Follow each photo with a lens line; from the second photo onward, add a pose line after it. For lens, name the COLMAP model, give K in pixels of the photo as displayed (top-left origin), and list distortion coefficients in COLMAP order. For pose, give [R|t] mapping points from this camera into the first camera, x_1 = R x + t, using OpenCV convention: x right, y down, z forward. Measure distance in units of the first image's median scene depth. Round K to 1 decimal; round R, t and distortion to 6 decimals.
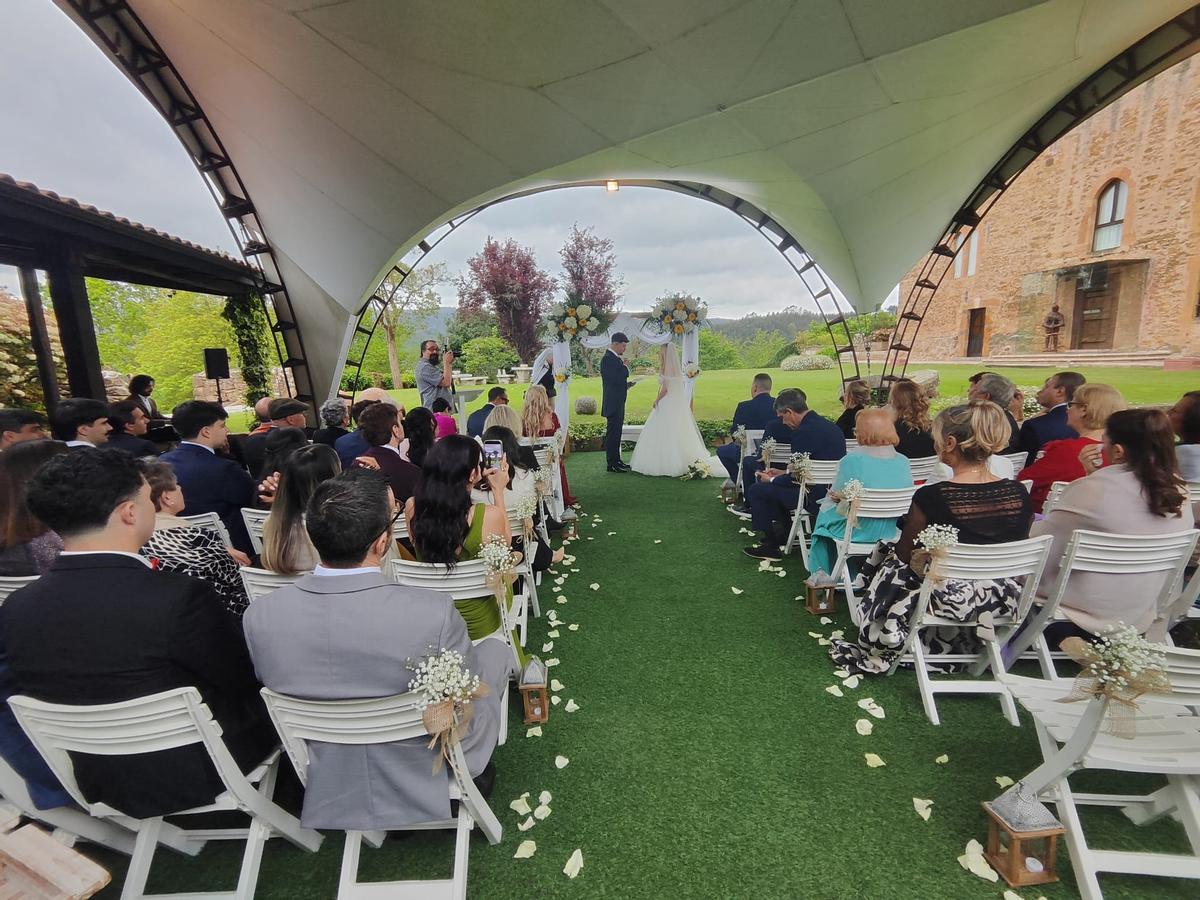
lens RADIAL K [[560.0, 0, 596.9], [0, 560.0, 452.0], [0, 0, 1]] dist [-0.000213, 0.001275]
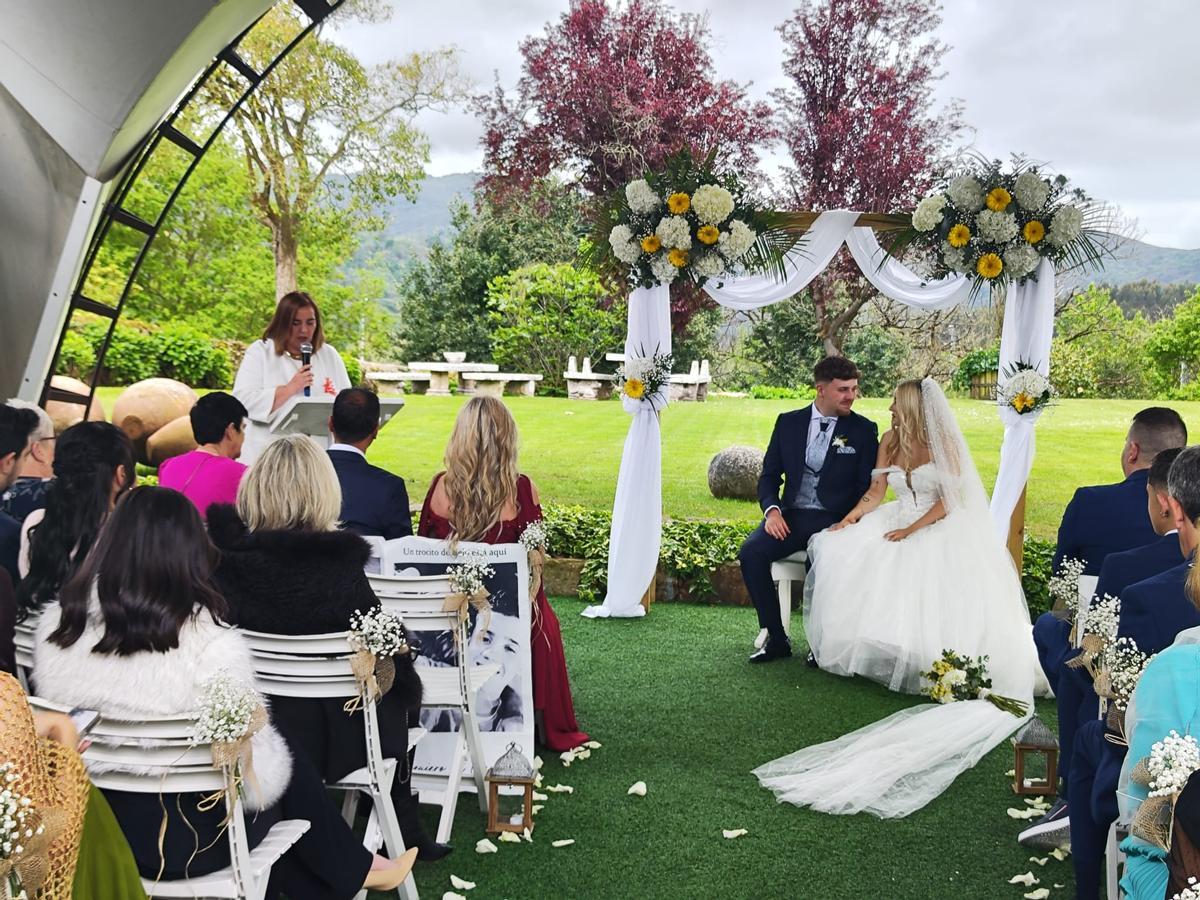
lens RADIAL K [[1645.3, 0, 617.5], [0, 1645.3, 491.3], [0, 0, 1]] dist [0.236622, -0.917481]
pose [[0.982498, 0.079081, -0.168652, 0.089592], [-0.090995, 0.993785, -0.064116, 0.000065], [0.162533, 0.078341, 0.983588, -0.011347]]
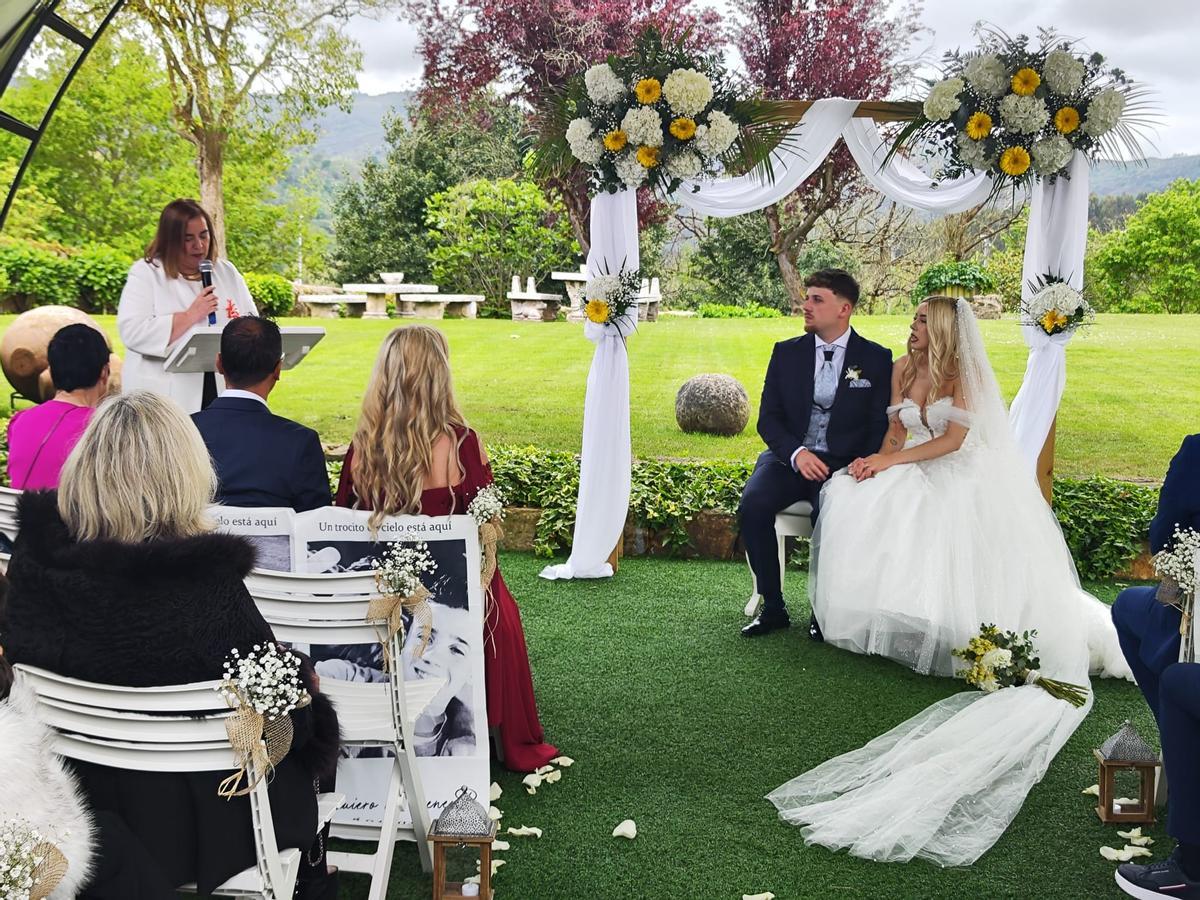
lens RADIAL K [[1638.9, 0, 588.8], [0, 1638.9, 451.3], [0, 0, 1]] dist [0.223697, -0.816017]
pose [[0.986360, 0.068992, -0.149443, 0.057632], [-0.075862, 0.996285, -0.040767, -0.017582], [0.146075, 0.051548, 0.987930, 0.115789]]
